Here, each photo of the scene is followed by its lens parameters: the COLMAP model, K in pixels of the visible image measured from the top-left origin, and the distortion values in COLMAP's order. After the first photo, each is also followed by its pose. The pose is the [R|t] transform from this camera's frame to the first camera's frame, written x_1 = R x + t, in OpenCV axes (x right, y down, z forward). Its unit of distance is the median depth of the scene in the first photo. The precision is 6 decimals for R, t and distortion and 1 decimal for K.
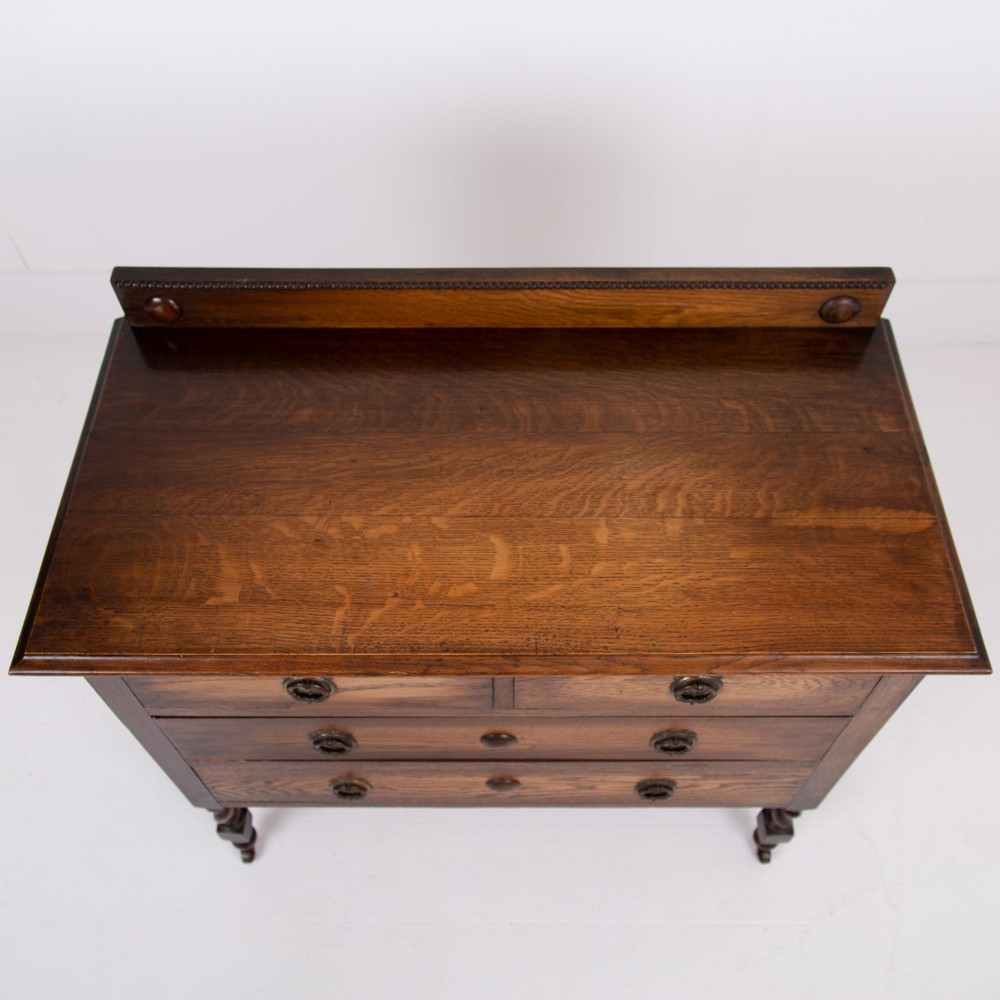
lens RADIAL K [[972.5, 0, 504.0], [0, 972.5, 516.5], [0, 0, 1]] dist [0.001454, 0.004789]
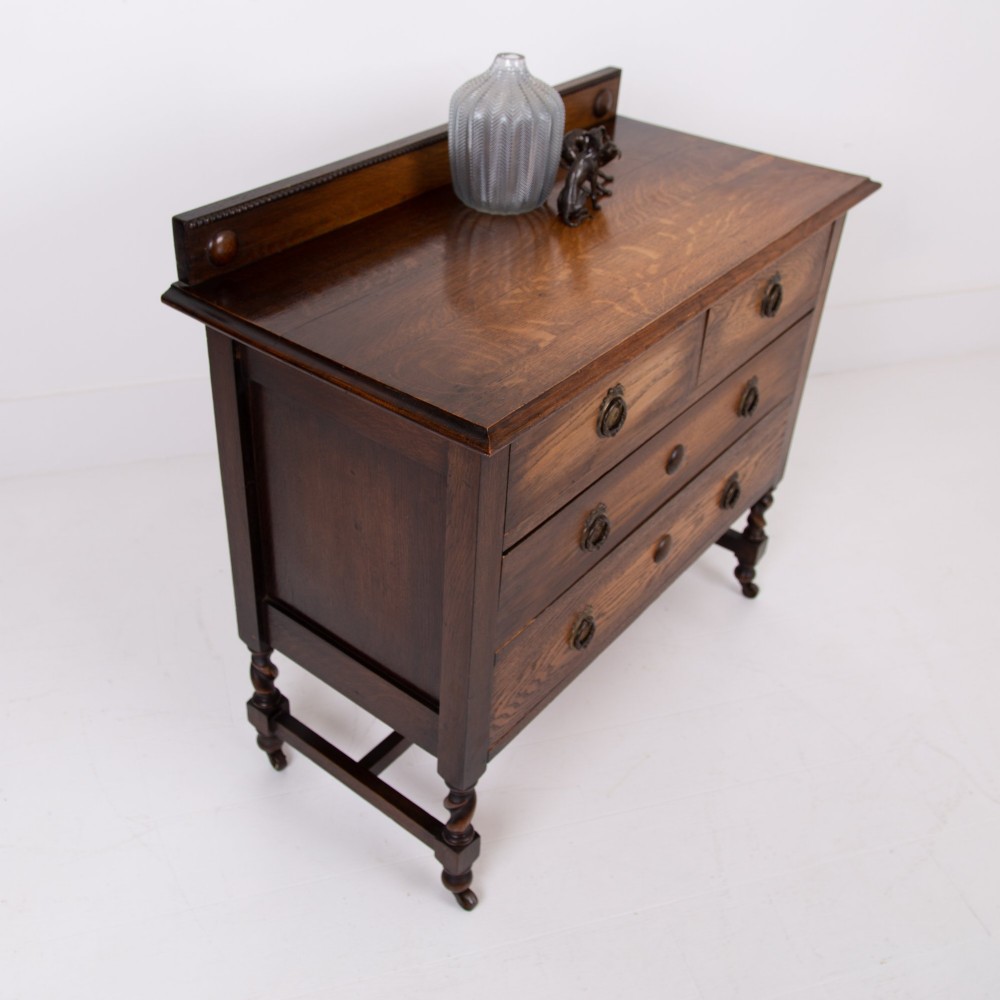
lens RADIAL K [[1062.4, 0, 463.1], [0, 1062.4, 458.4], [0, 0, 1]] dist [0.015525, 0.013084]
pose [[0.631958, -0.426622, 0.647010, -1.059532], [0.629943, 0.769070, -0.108183, 0.231838], [-0.451443, 0.475946, 0.754768, 0.211415]]
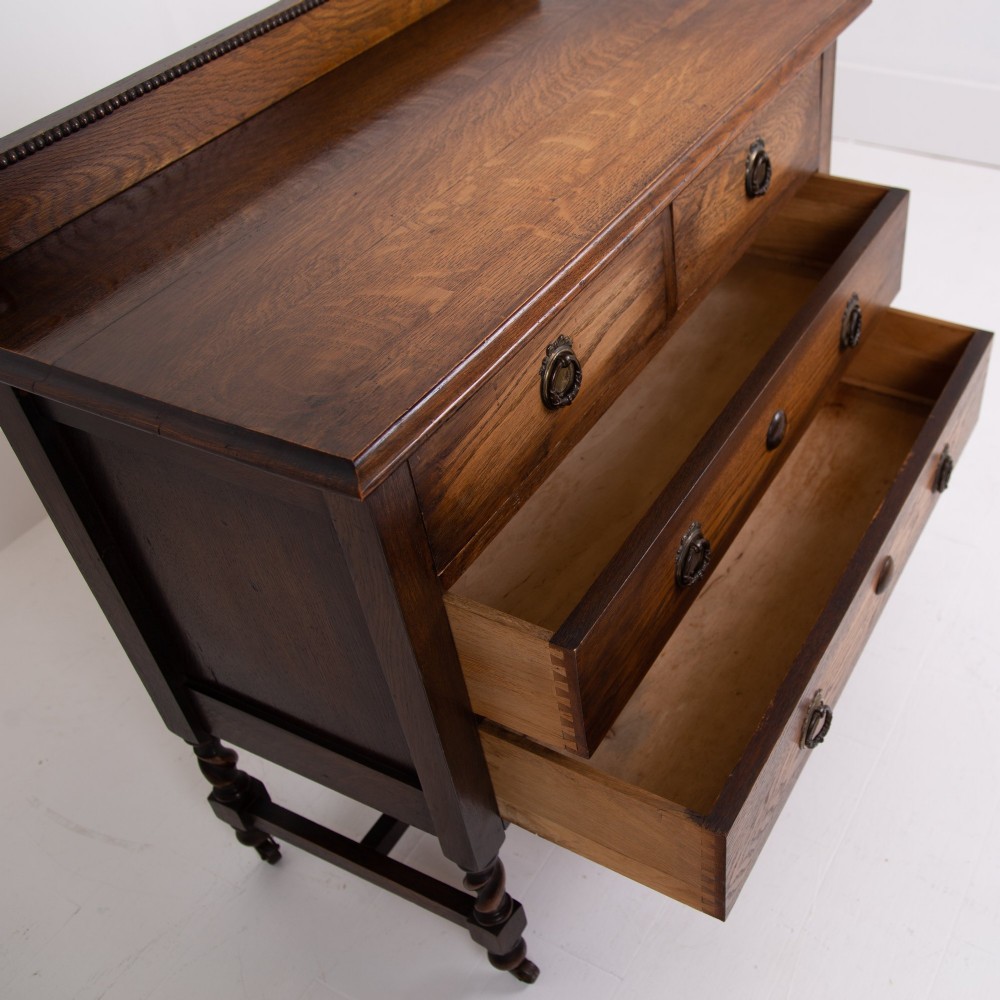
lens RADIAL K [[1154.5, 0, 693.1], [0, 1154.5, 503.4], [0, 0, 1]] dist [-0.002563, 0.008571]
pose [[0.444503, -0.619772, 0.646762, -0.813677], [0.767837, 0.635473, 0.081239, 0.243306], [-0.461349, 0.460496, 0.758353, 0.274470]]
